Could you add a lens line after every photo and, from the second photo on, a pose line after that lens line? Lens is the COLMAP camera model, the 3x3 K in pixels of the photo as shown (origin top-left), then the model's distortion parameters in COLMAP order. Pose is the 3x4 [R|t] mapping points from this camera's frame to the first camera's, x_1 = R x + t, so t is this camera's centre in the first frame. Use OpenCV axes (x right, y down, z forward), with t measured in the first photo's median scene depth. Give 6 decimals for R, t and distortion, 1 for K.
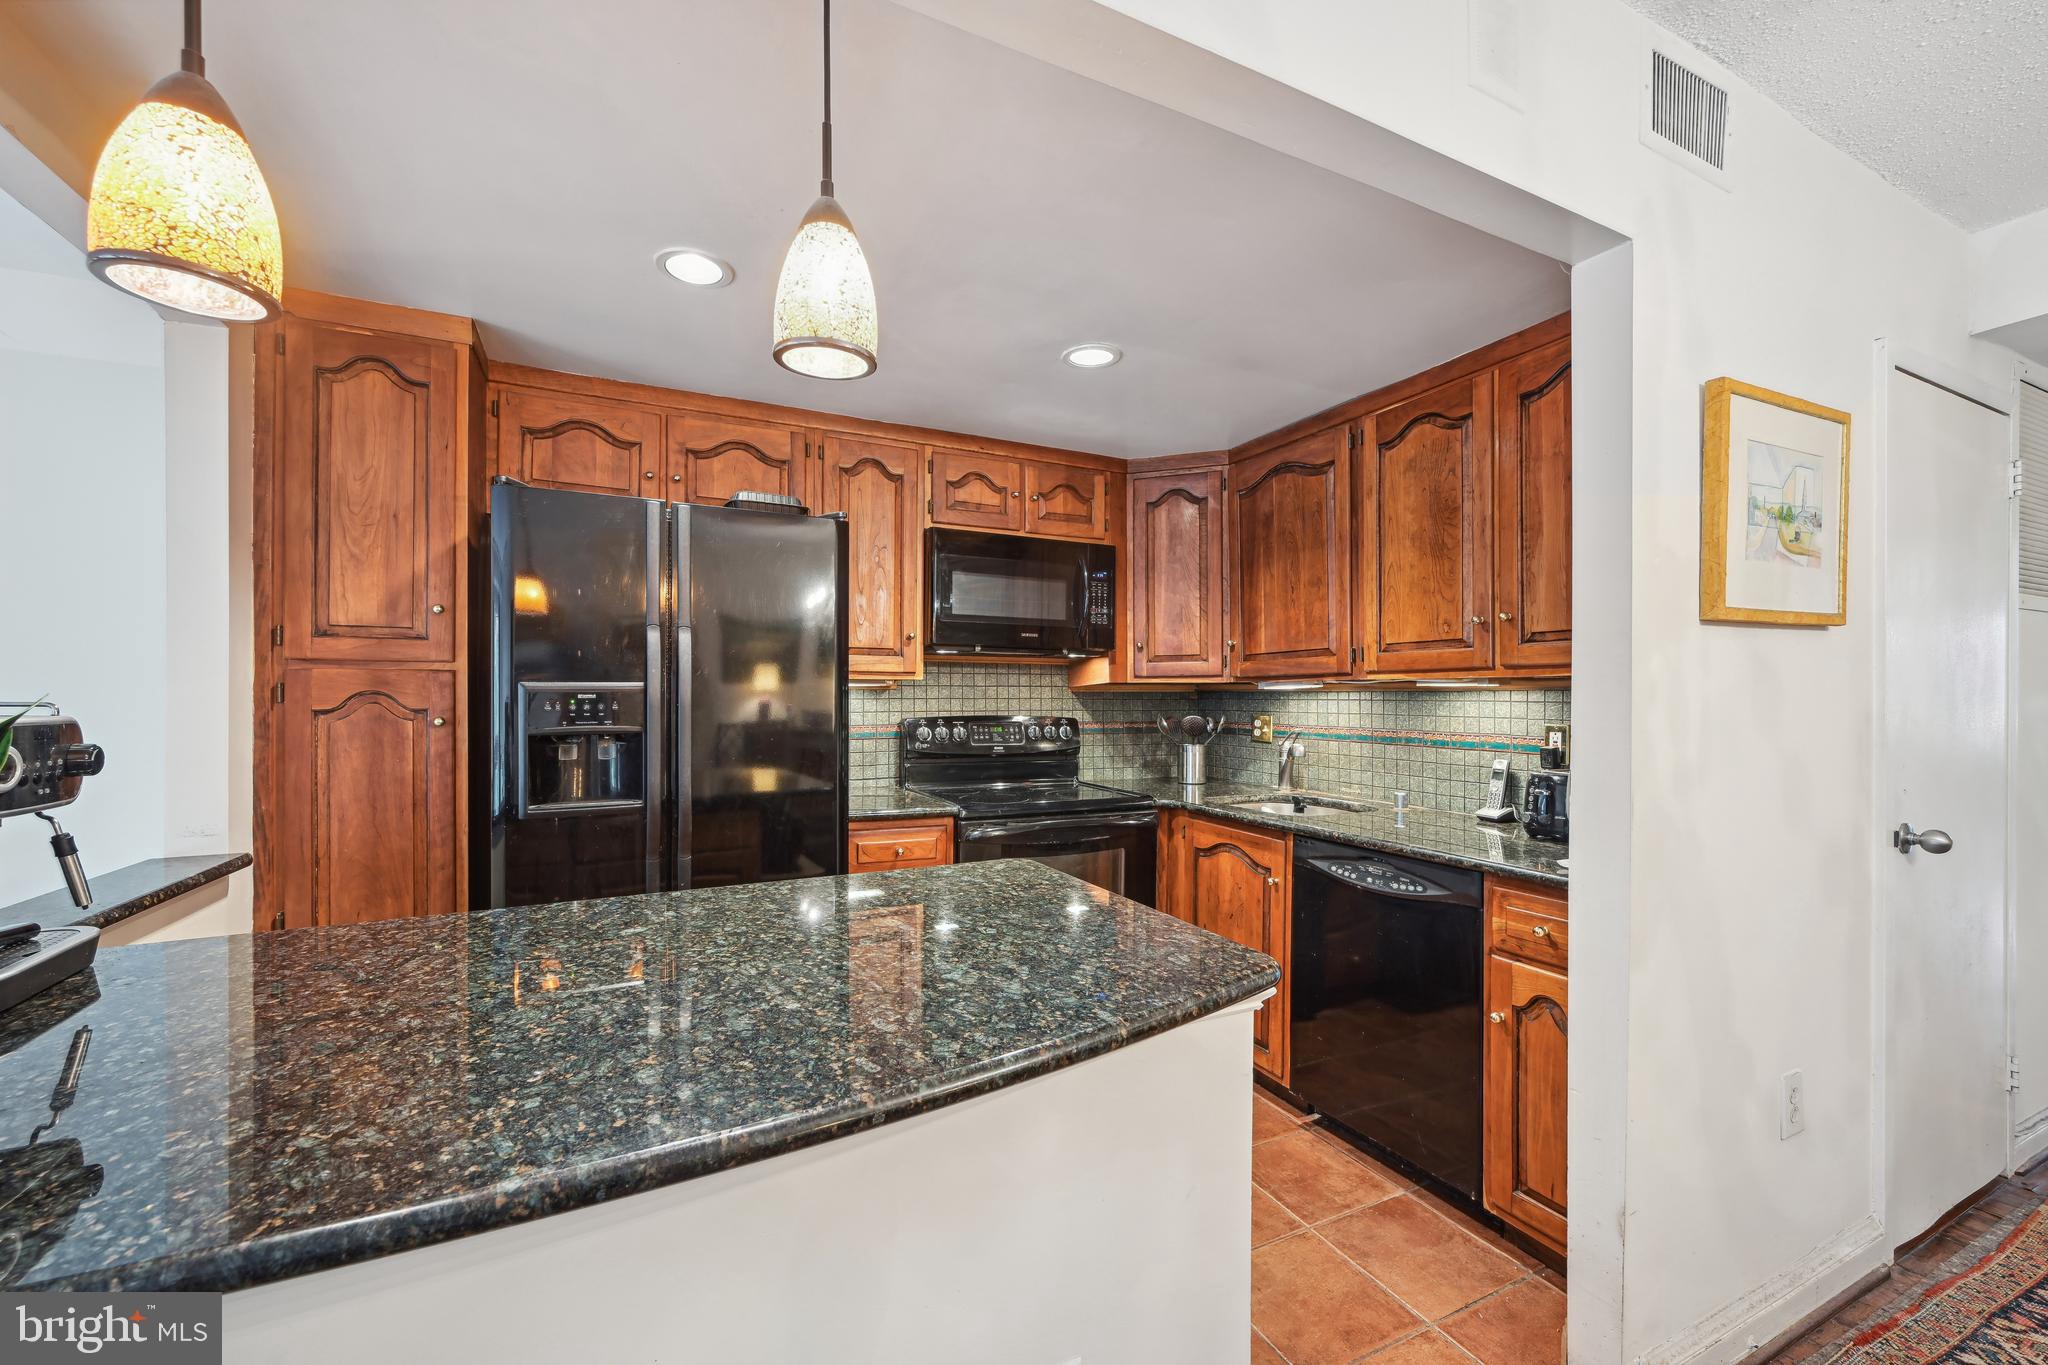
lens RADIAL K [[810.9, 0, 1021.1], [0, 810.9, 694.3], [0, 0, 1]] dist [0.000037, 0.000491]
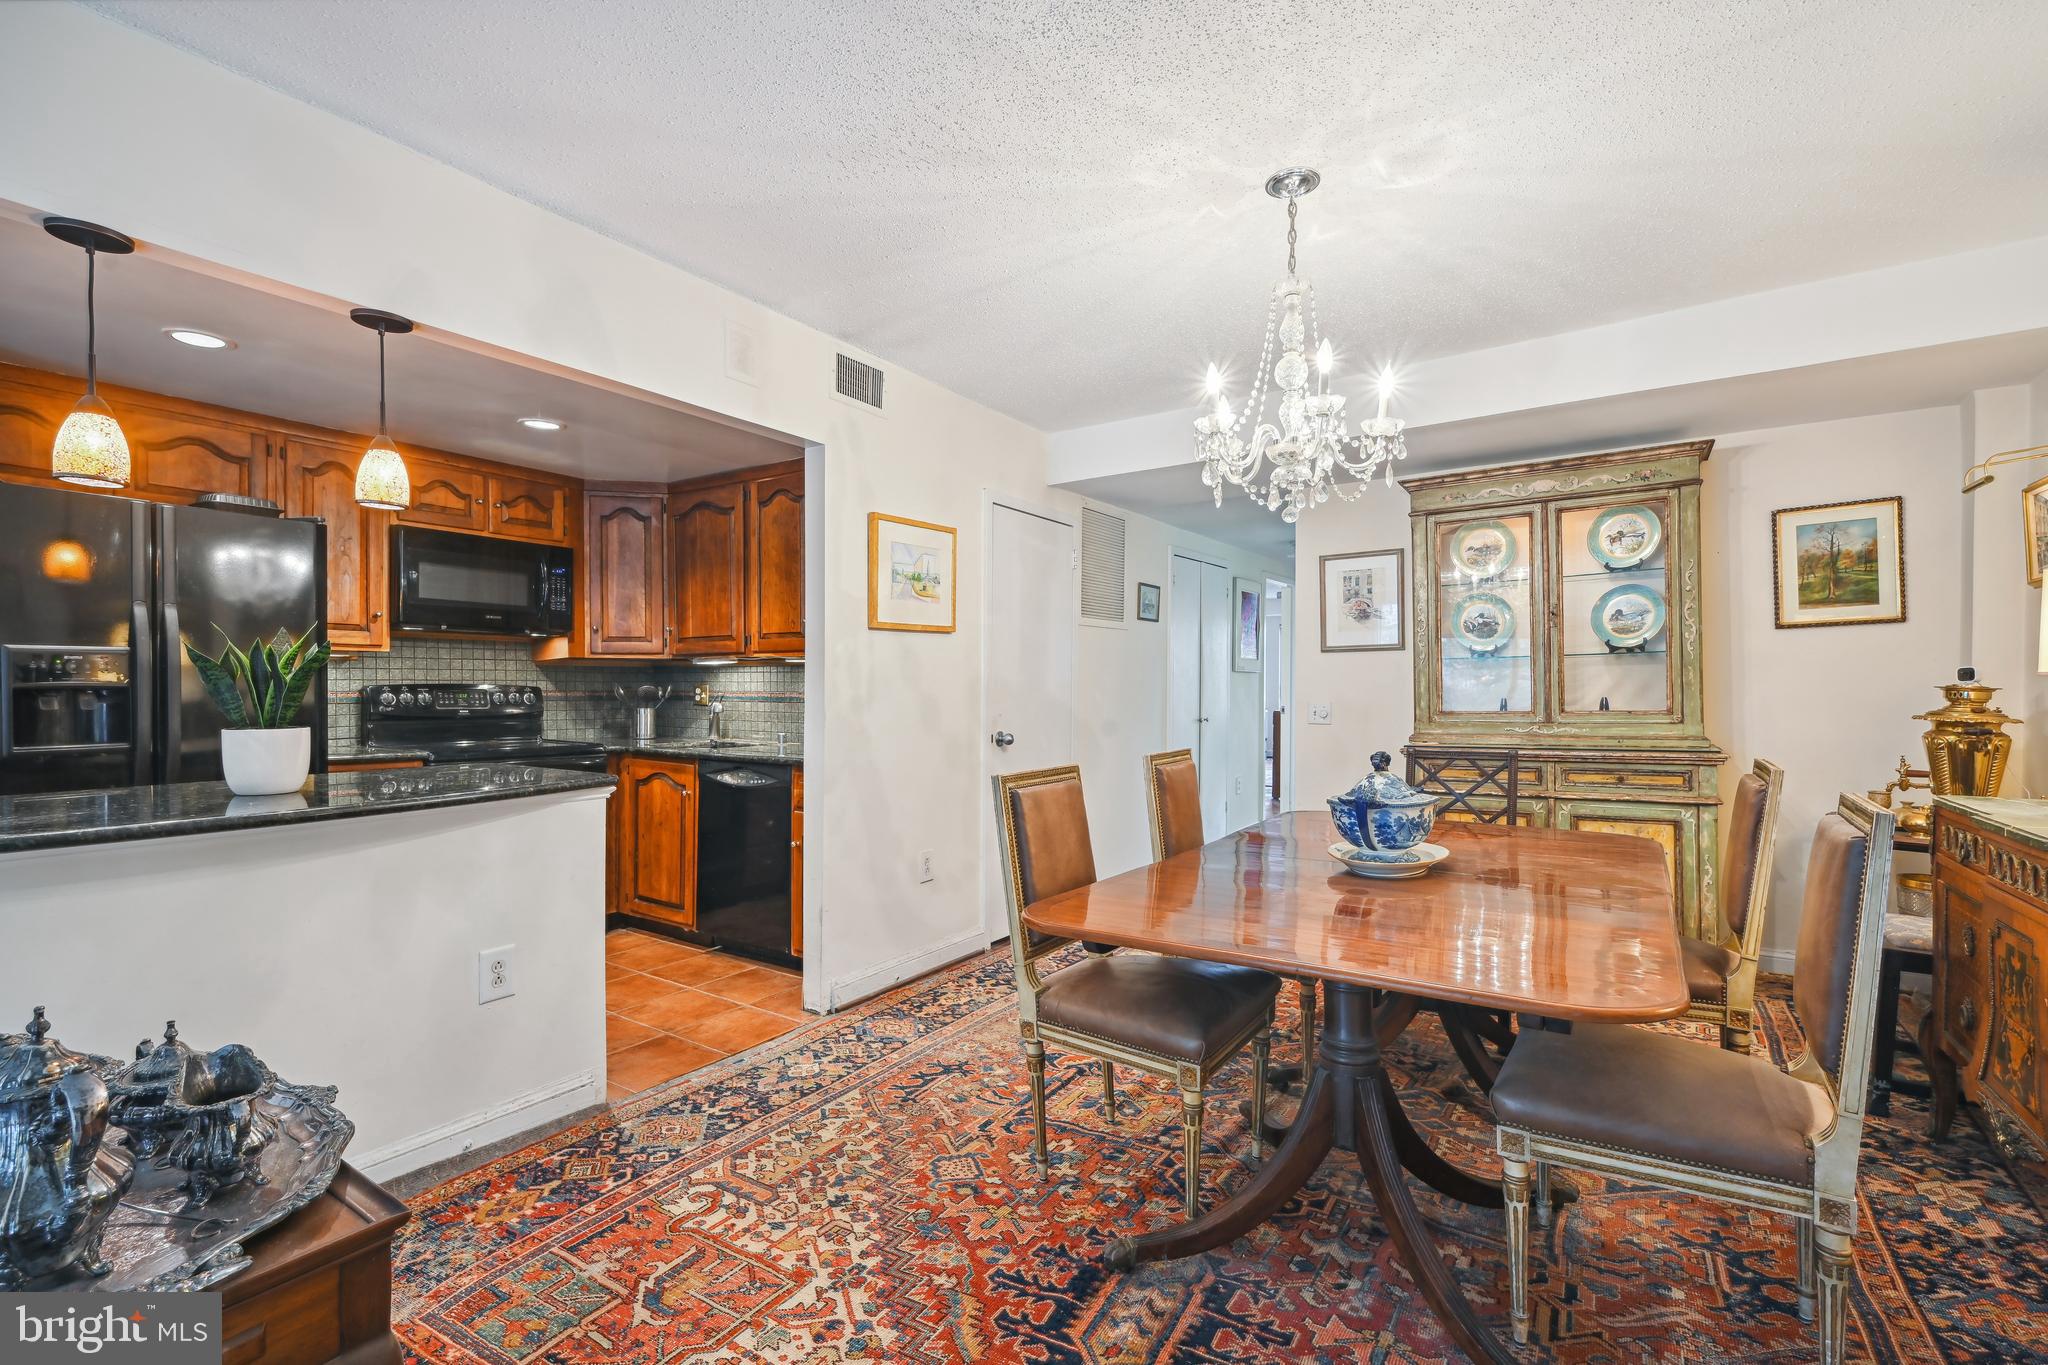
lens RADIAL K [[916.2, 0, 1034.8], [0, 916.2, 695.6], [0, 0, 1]] dist [0.001419, 0.000107]
pose [[0.859393, -0.004534, 0.511295, 0.004831], [-0.003328, 0.999890, 0.014460, 0.023516], [-0.511305, -0.014128, 0.859283, -0.625733]]
